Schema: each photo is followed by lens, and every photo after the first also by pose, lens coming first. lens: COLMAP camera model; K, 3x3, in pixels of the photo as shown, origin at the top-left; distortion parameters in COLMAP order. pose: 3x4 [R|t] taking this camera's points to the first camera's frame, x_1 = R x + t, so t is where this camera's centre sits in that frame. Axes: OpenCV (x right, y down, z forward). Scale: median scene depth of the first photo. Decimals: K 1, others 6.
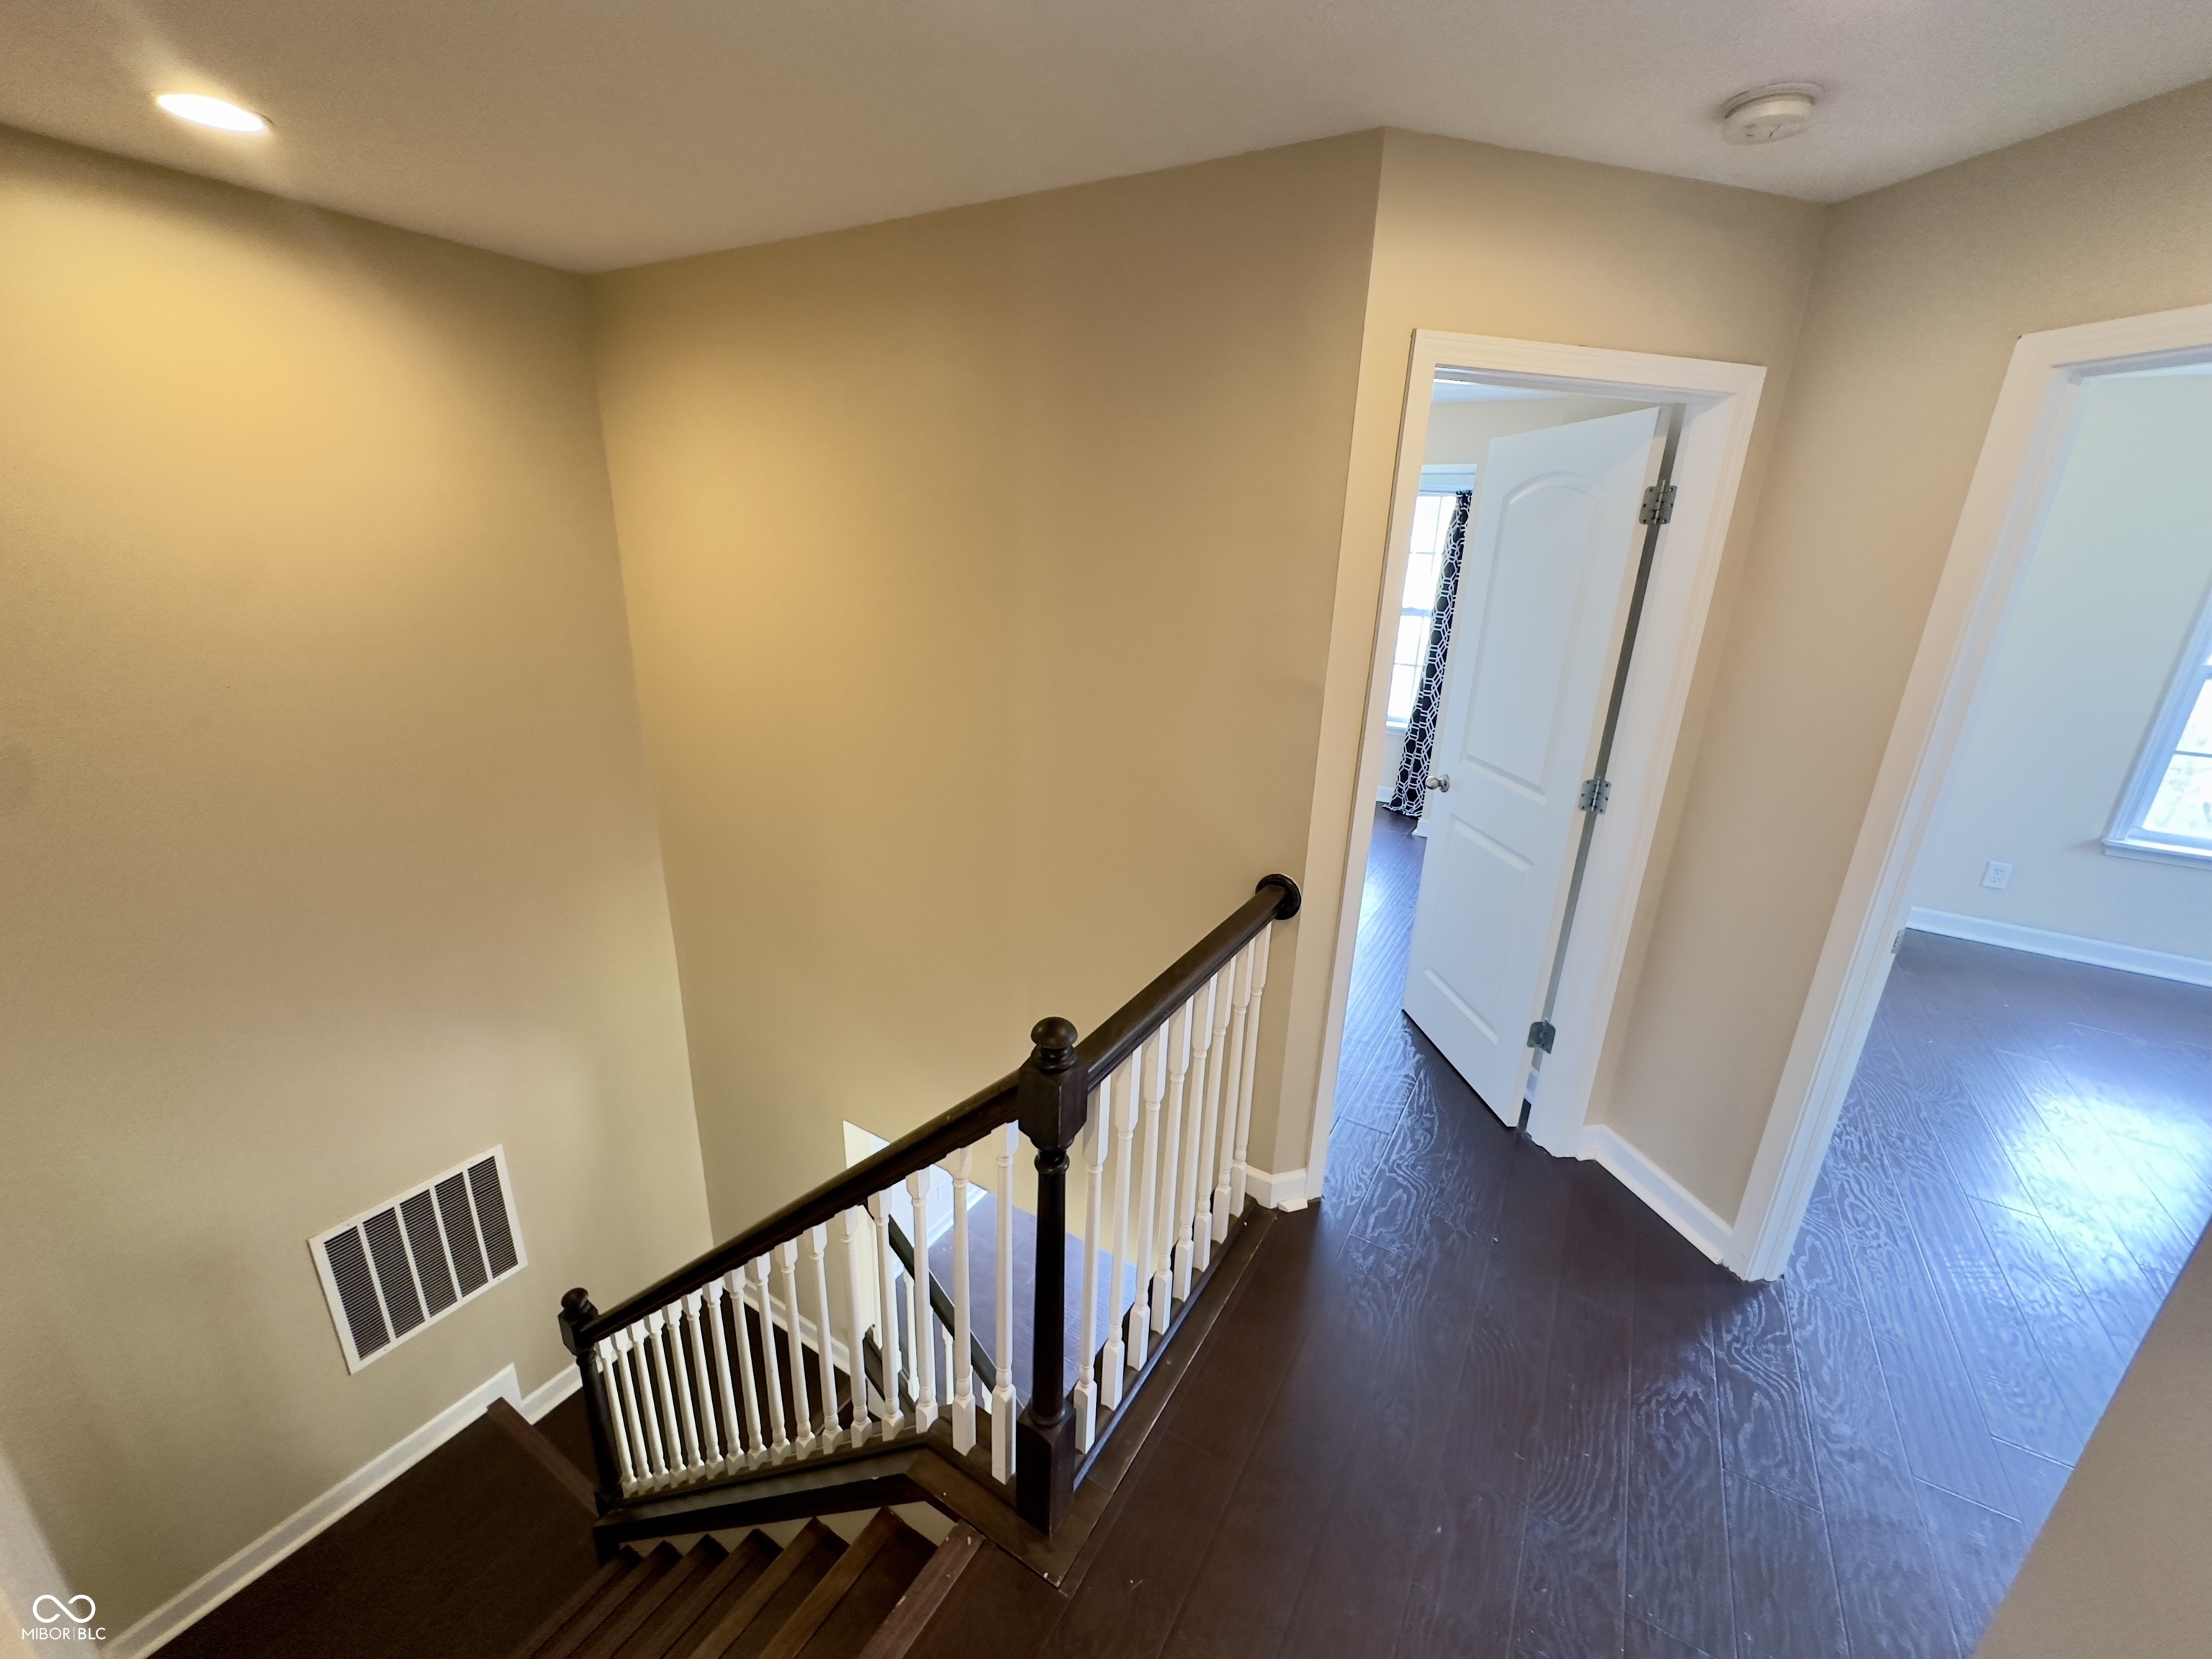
lens RADIAL K [[880.9, 0, 1110.0], [0, 880.9, 833.6], [0, 0, 1]] dist [0.001648, 0.000505]
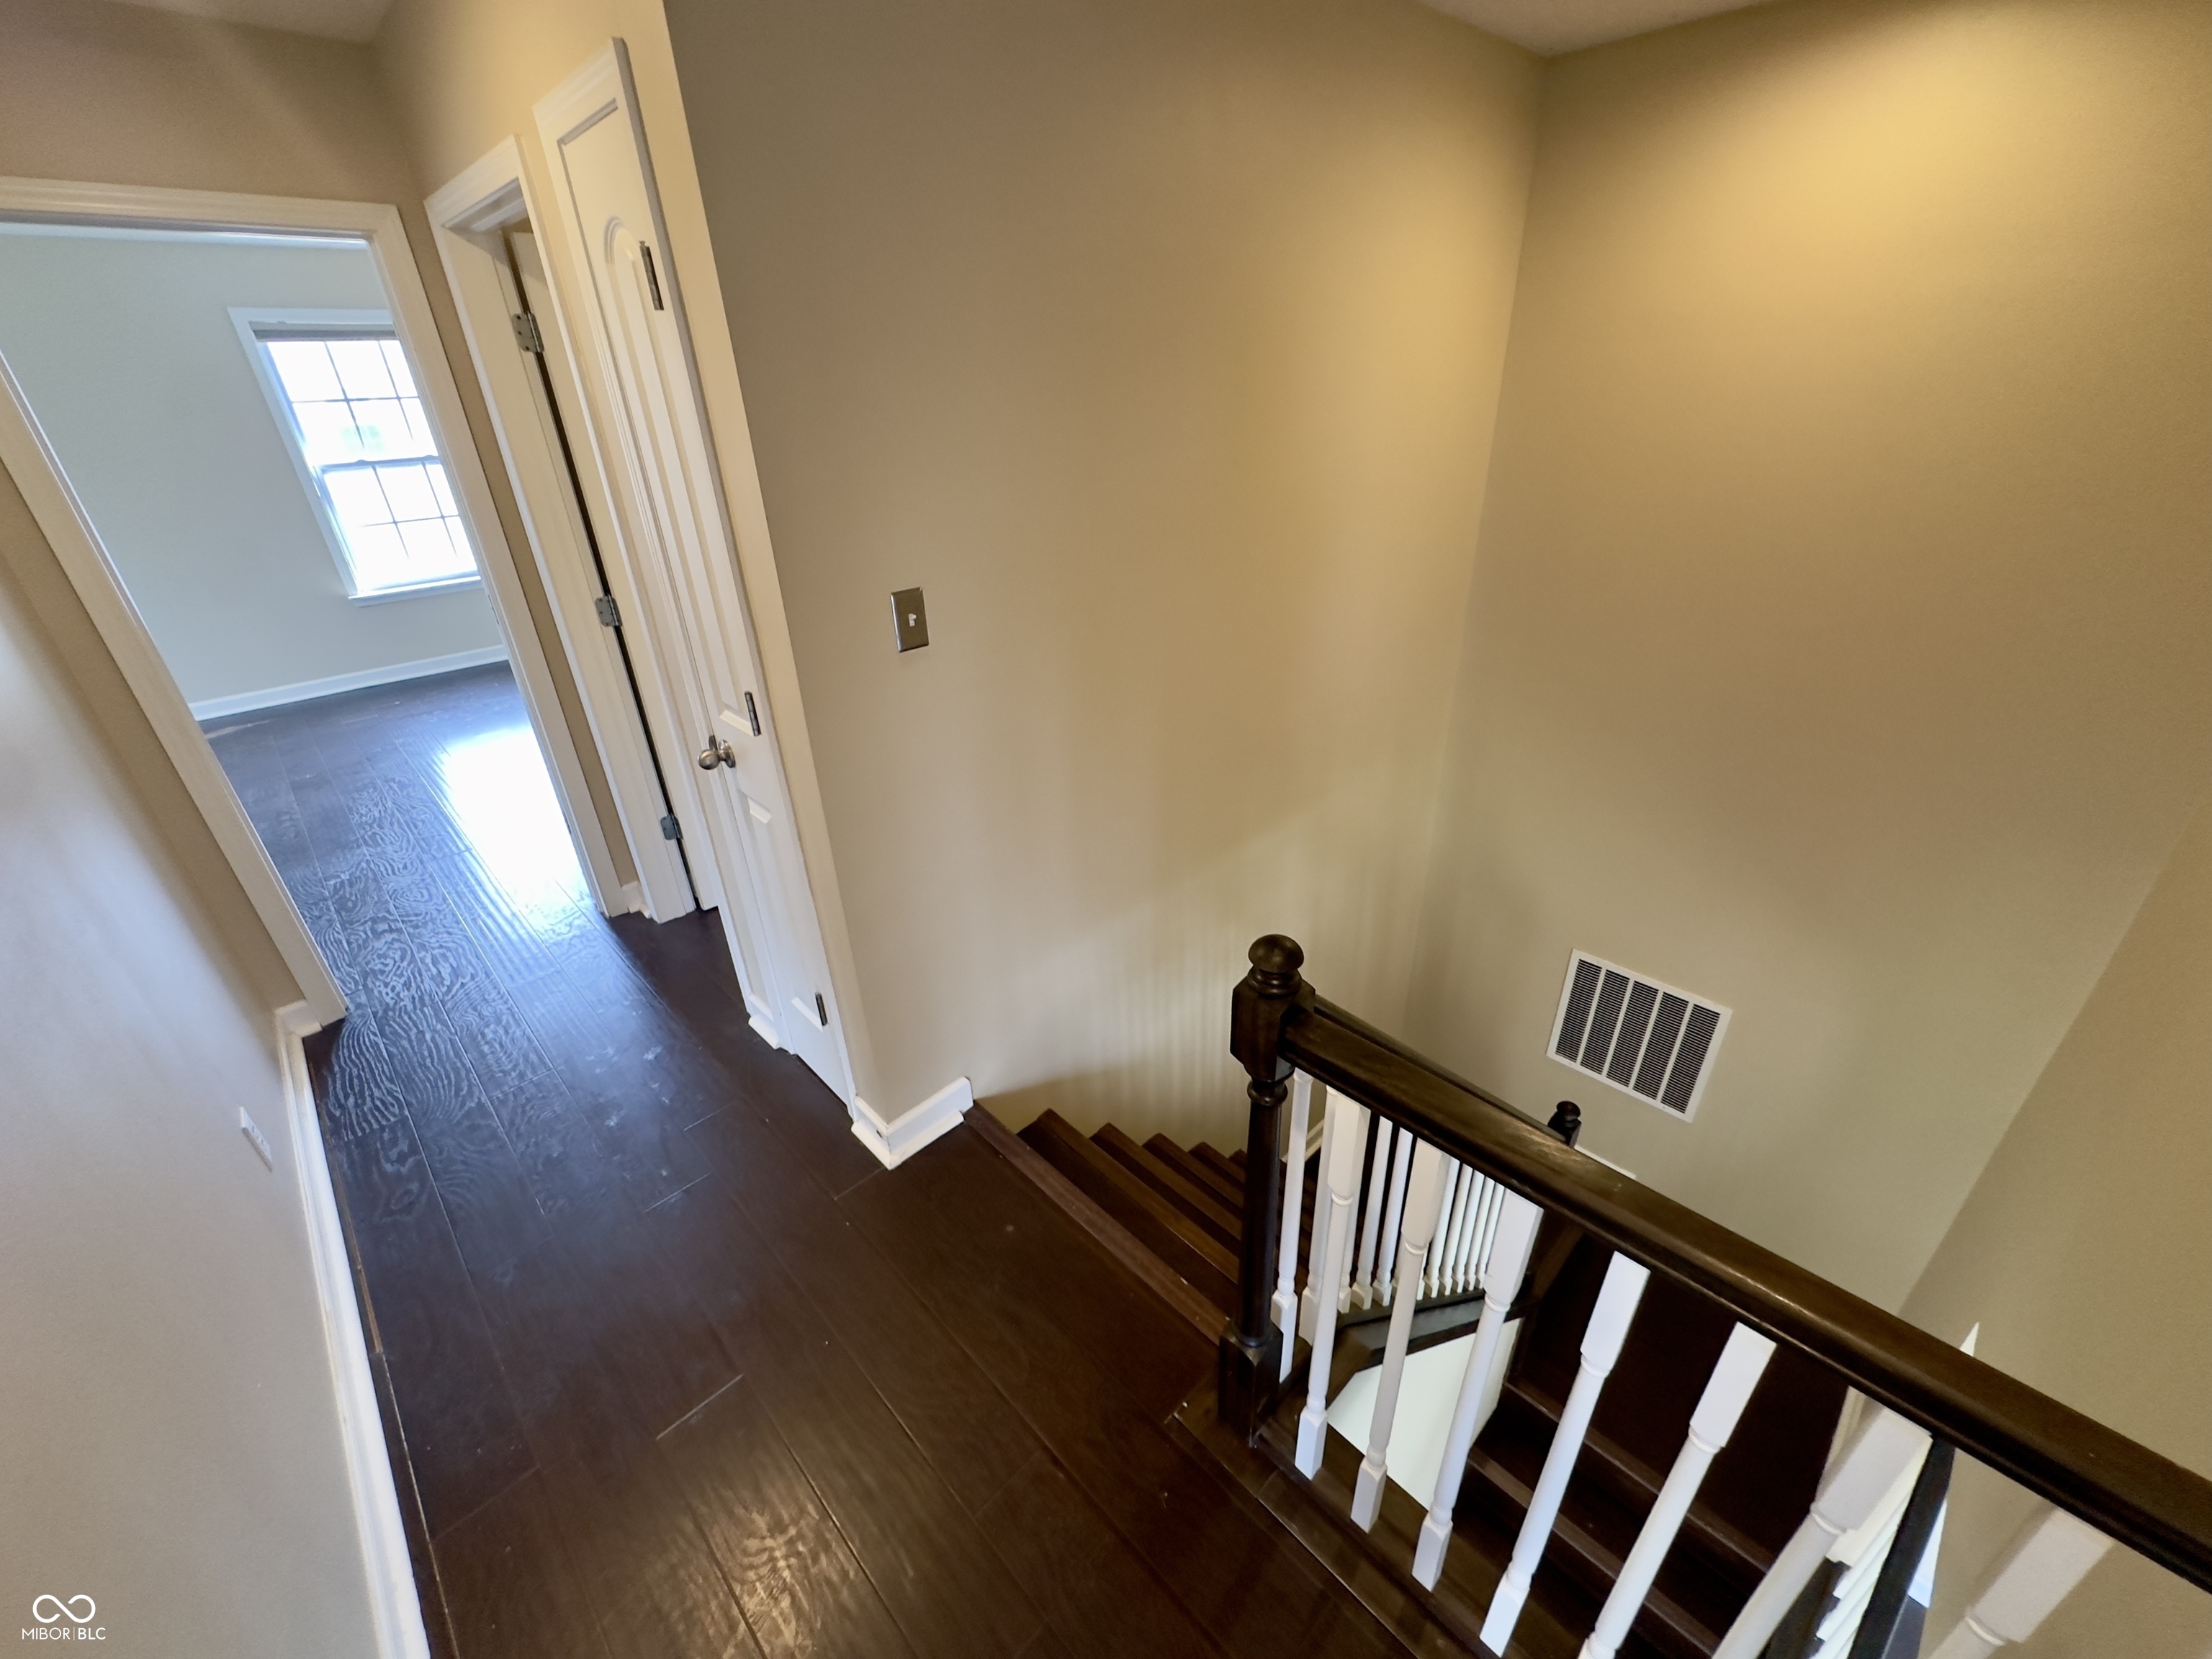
lens RADIAL K [[880.9, 0, 1097.1], [0, 880.9, 808.3], [0, 0, 1]] dist [0.001648, 0.000505]
pose [[-0.261519, 0.403798, -0.876673, 0.298263], [-0.284114, 0.835836, 0.469742, -0.110623], [0.922435, 0.371921, -0.103862, 0.378328]]
